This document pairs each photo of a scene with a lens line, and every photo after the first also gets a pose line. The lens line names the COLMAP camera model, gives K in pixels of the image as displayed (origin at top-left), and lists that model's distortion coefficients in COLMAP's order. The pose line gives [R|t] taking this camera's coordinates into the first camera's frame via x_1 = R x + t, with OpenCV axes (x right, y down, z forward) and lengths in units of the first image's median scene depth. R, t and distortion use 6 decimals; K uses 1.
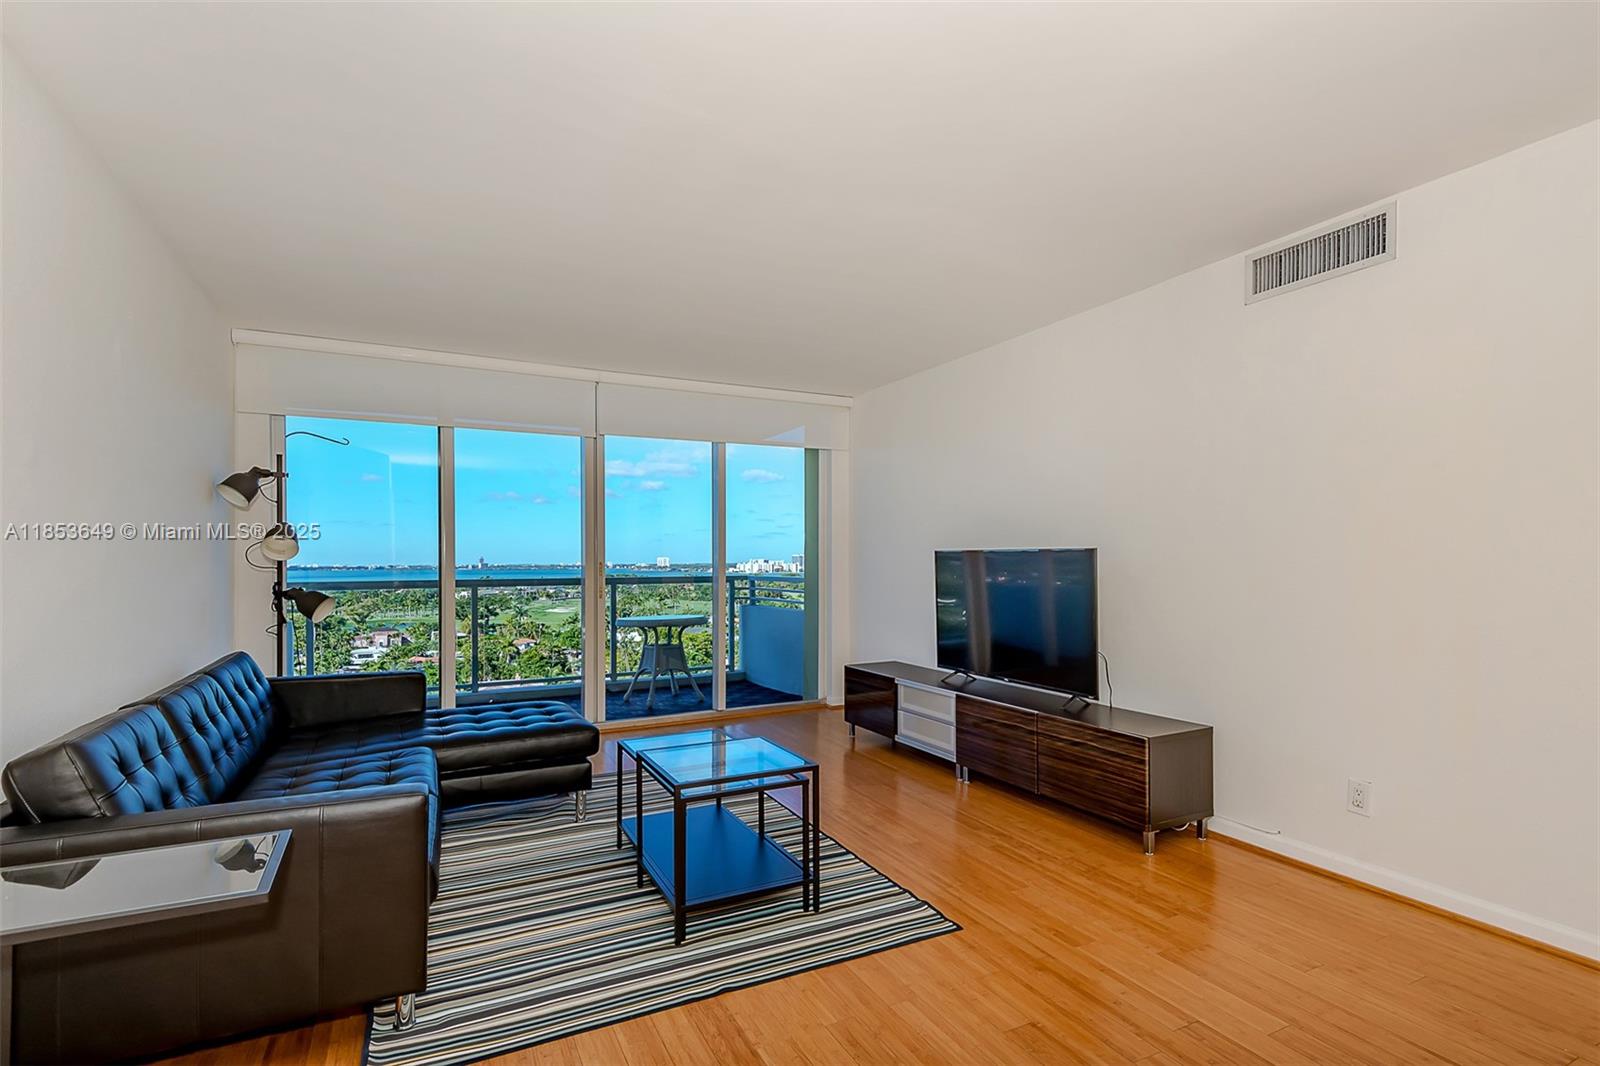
lens RADIAL K [[774.0, 0, 790.4], [0, 774.0, 547.0], [0, 0, 1]] dist [0.019499, -0.002497]
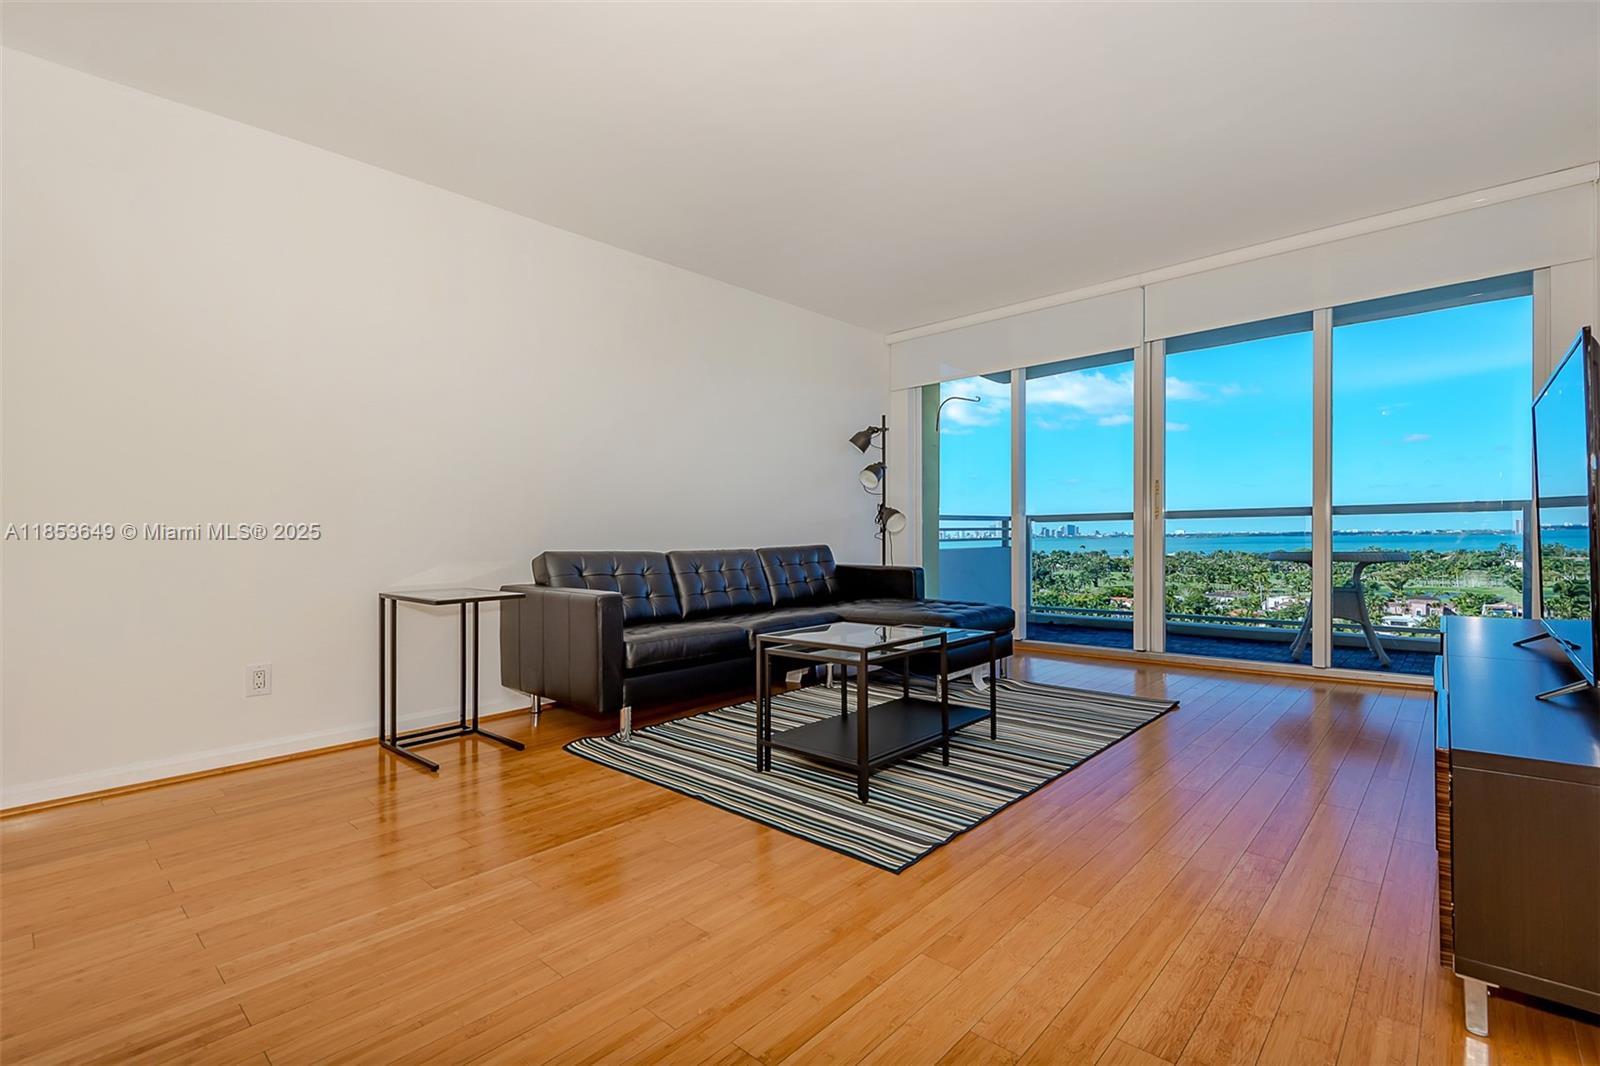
lens RADIAL K [[728.6, 0, 828.7], [0, 728.6, 525.3], [0, 0, 1]] dist [0.009159, -0.006507]
pose [[0.403569, -0.010790, -0.914886, 0.542089], [0.027307, 0.999627, 0.000257, 0.085298], [0.914542, -0.025087, 0.403713, 0.397131]]
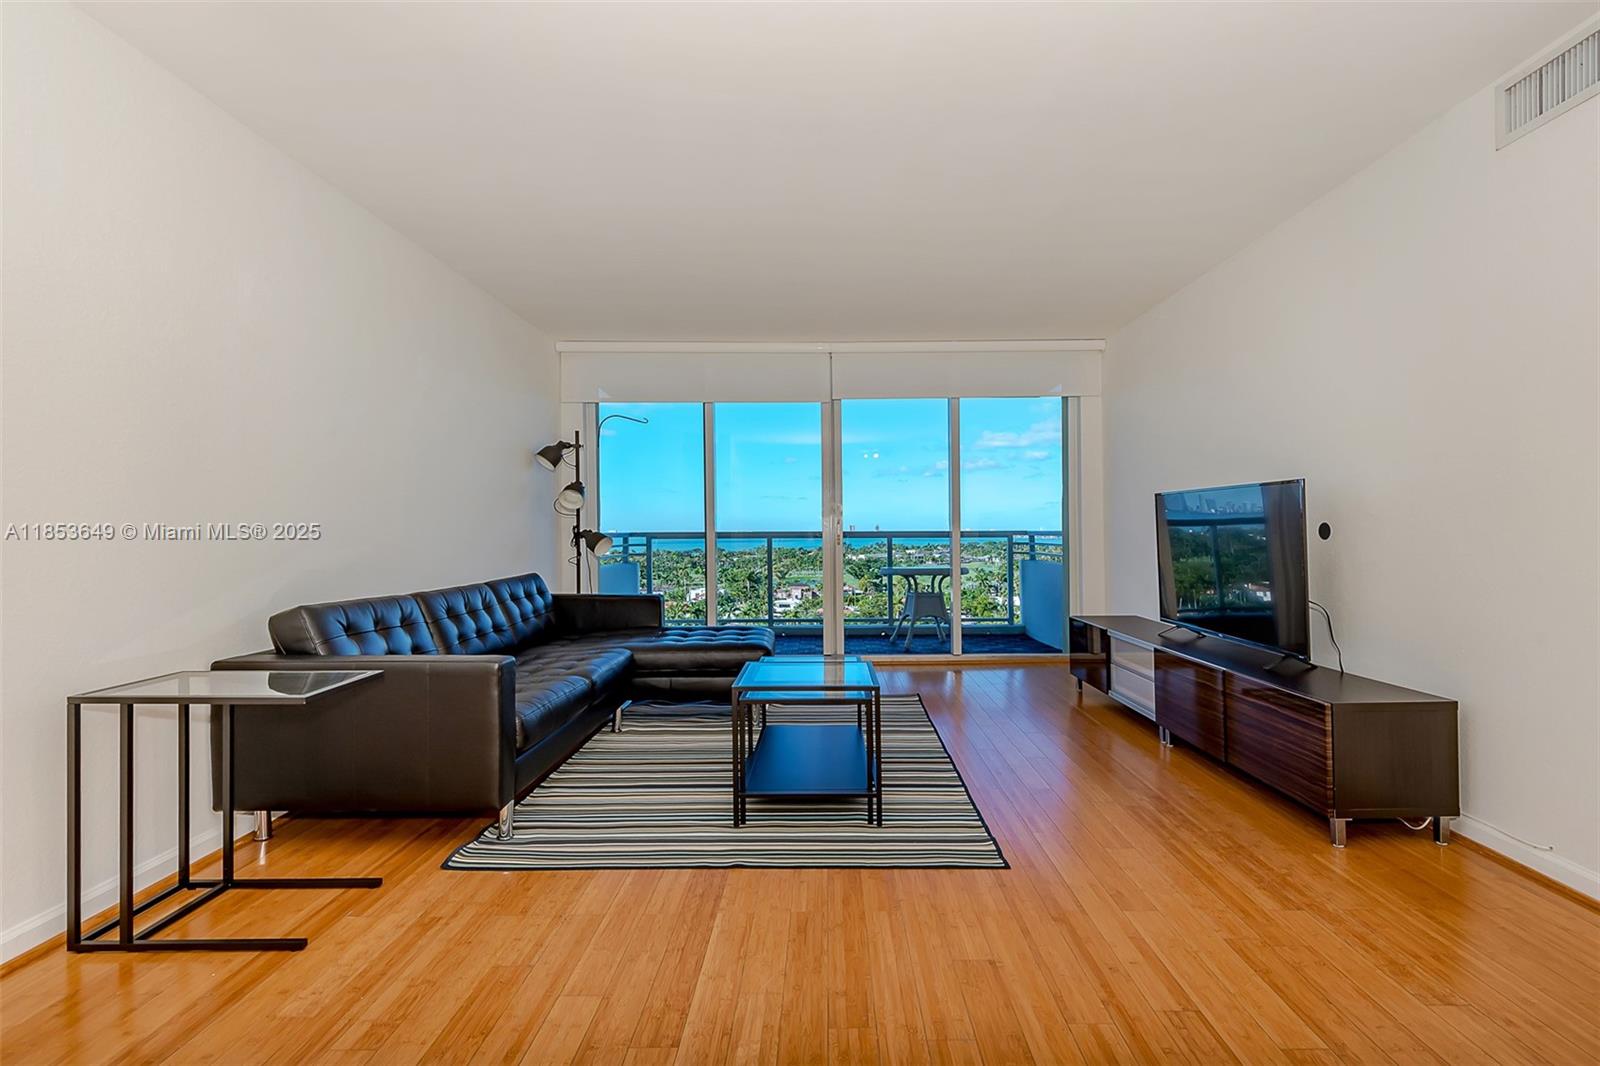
lens RADIAL K [[728.6, 0, 812.6], [0, 728.6, 525.6], [0, 0, 1]] dist [0.009159, -0.006507]
pose [[0.896754, -0.005107, -0.442499, 0.260257], [0.012041, 0.999845, 0.012864, 0.032954], [0.442365, -0.016864, 0.896677, 0.056631]]
